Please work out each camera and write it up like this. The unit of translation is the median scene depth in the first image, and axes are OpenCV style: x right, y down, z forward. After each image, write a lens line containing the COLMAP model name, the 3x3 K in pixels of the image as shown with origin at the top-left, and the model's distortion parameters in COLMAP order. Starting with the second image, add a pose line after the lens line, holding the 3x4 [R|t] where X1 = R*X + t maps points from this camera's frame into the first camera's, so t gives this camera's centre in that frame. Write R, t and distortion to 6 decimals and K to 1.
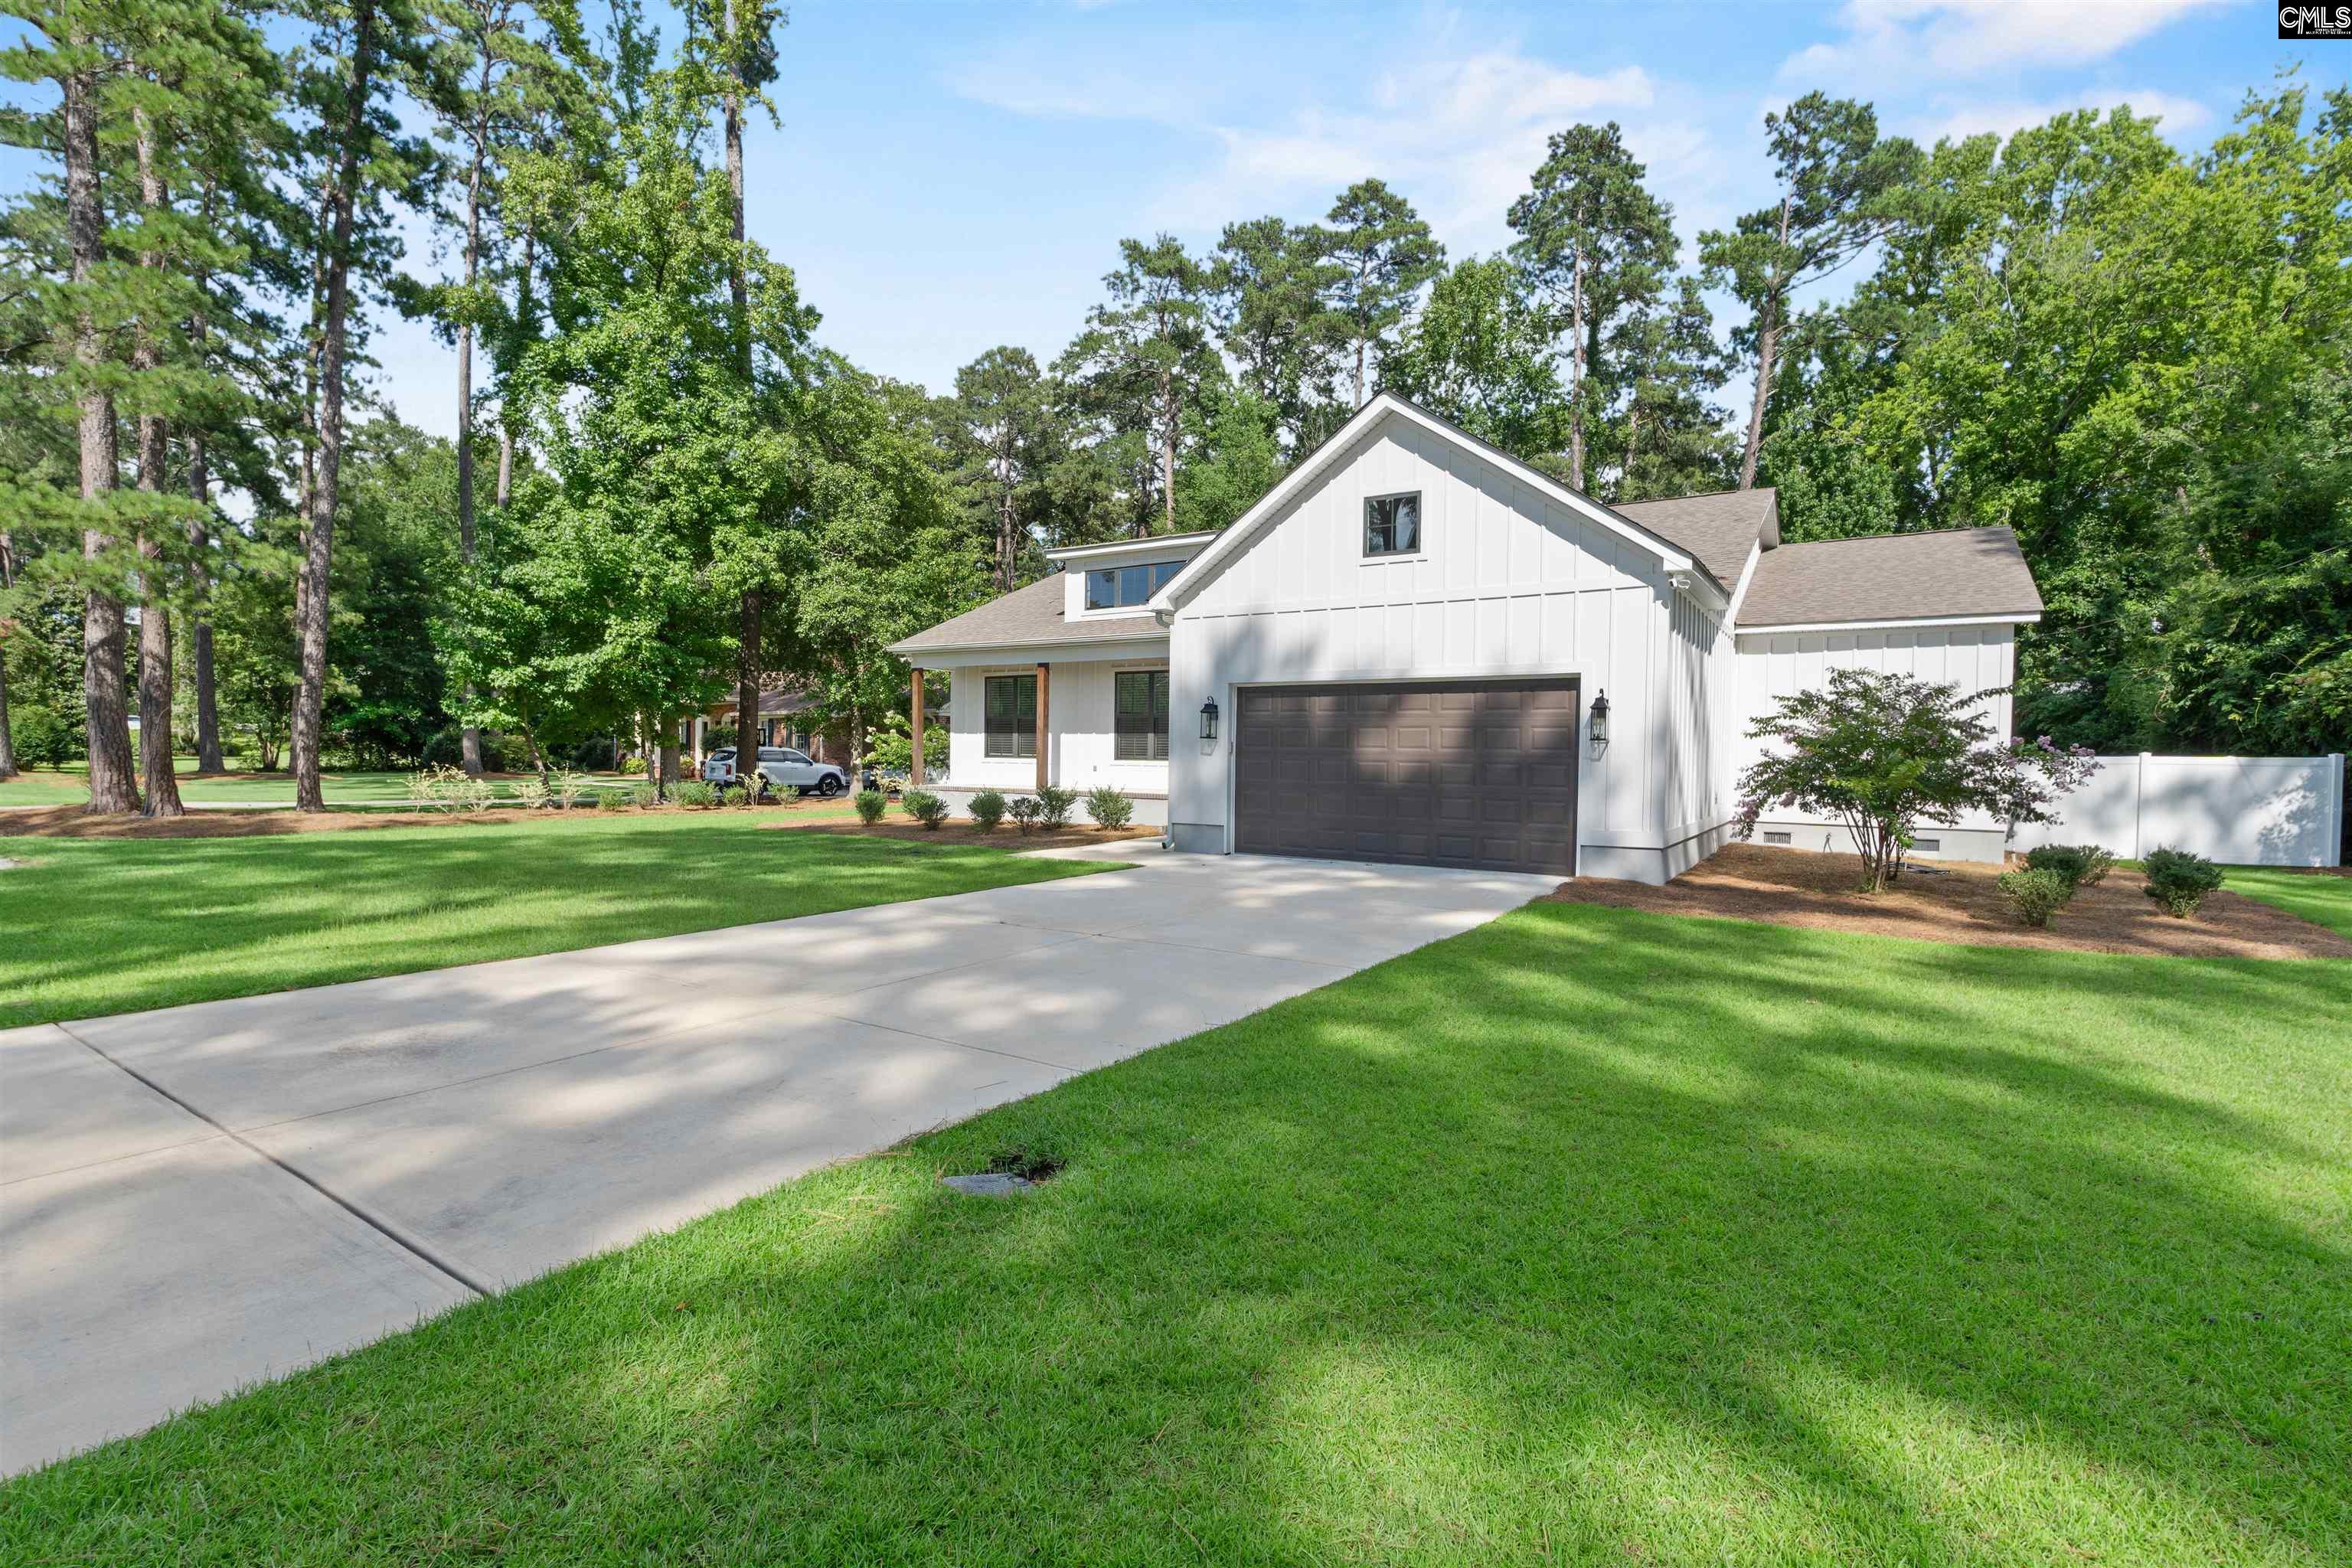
lens RADIAL K [[1097.6, 0, 1173.3], [0, 1097.6, 751.7], [0, 0, 1]] dist [-0.002160, -0.000351]
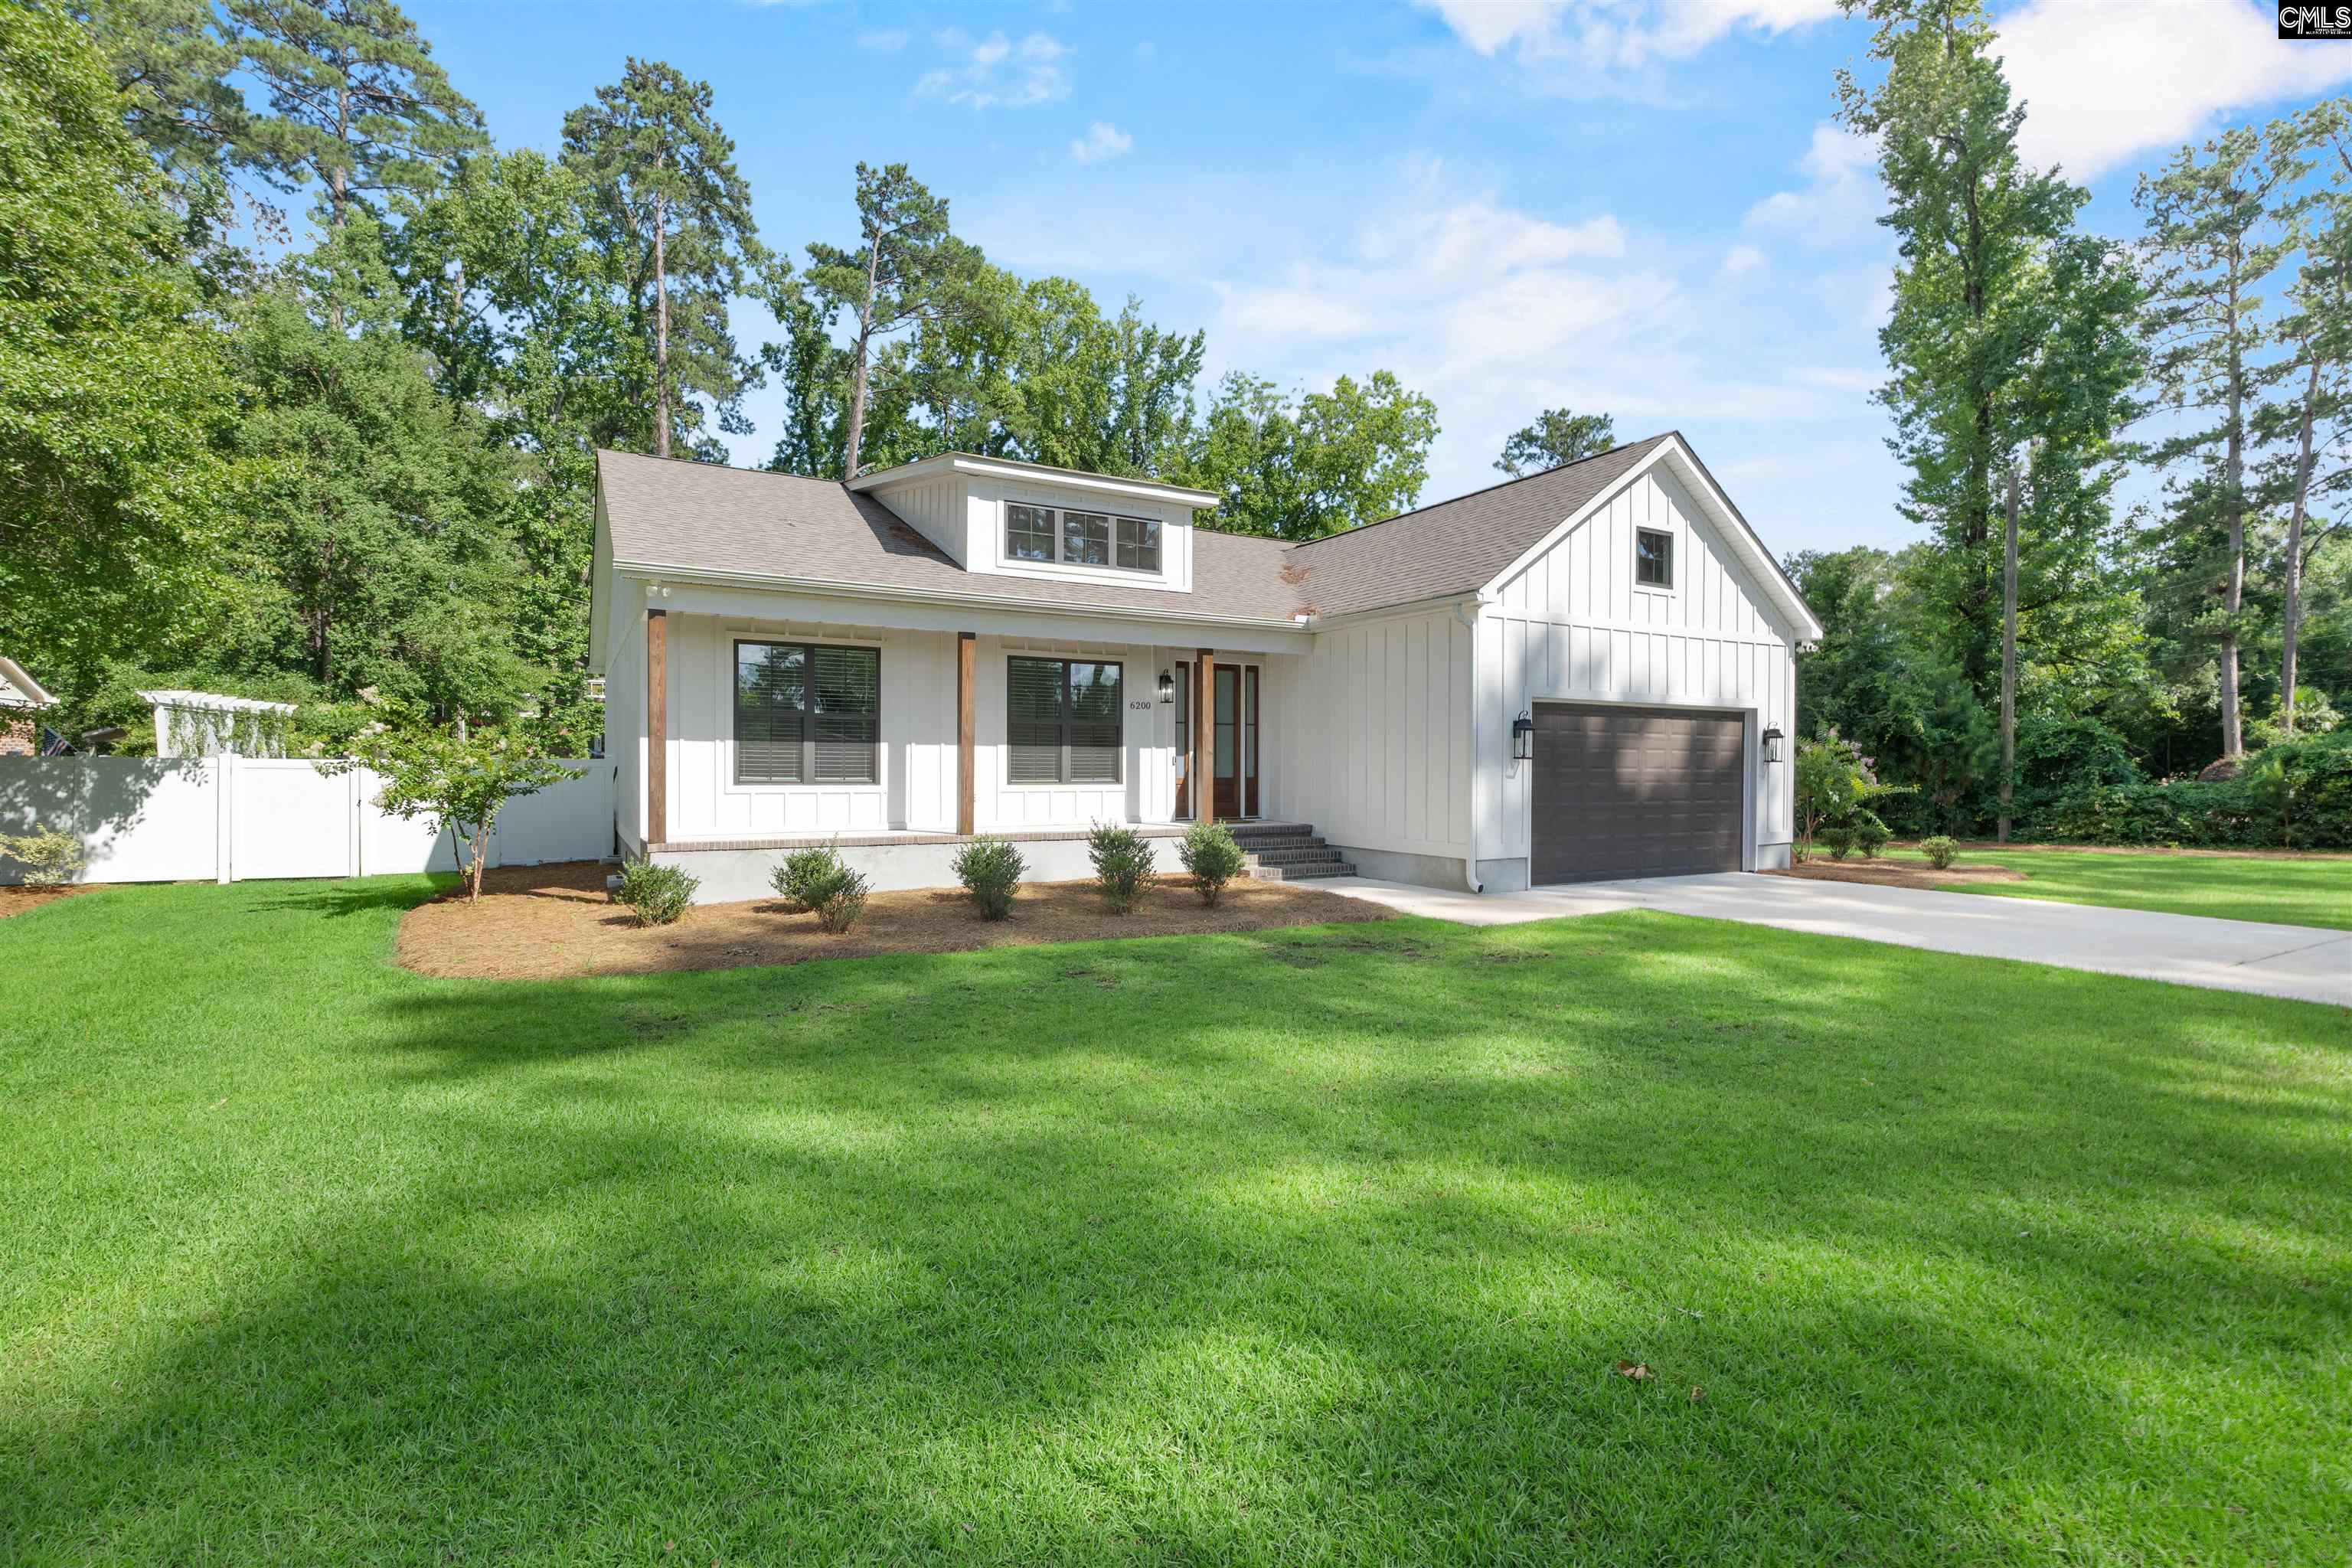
lens RADIAL K [[1067.4, 0, 1155.2], [0, 1067.4, 772.8], [0, 0, 1]] dist [-0.007348, -0.000133]
pose [[0.460444, -0.017298, 0.887520, -0.765458], [0.000646, 0.999816, 0.019151, -0.015256], [-0.887689, -0.008245, 0.460370, 0.774893]]
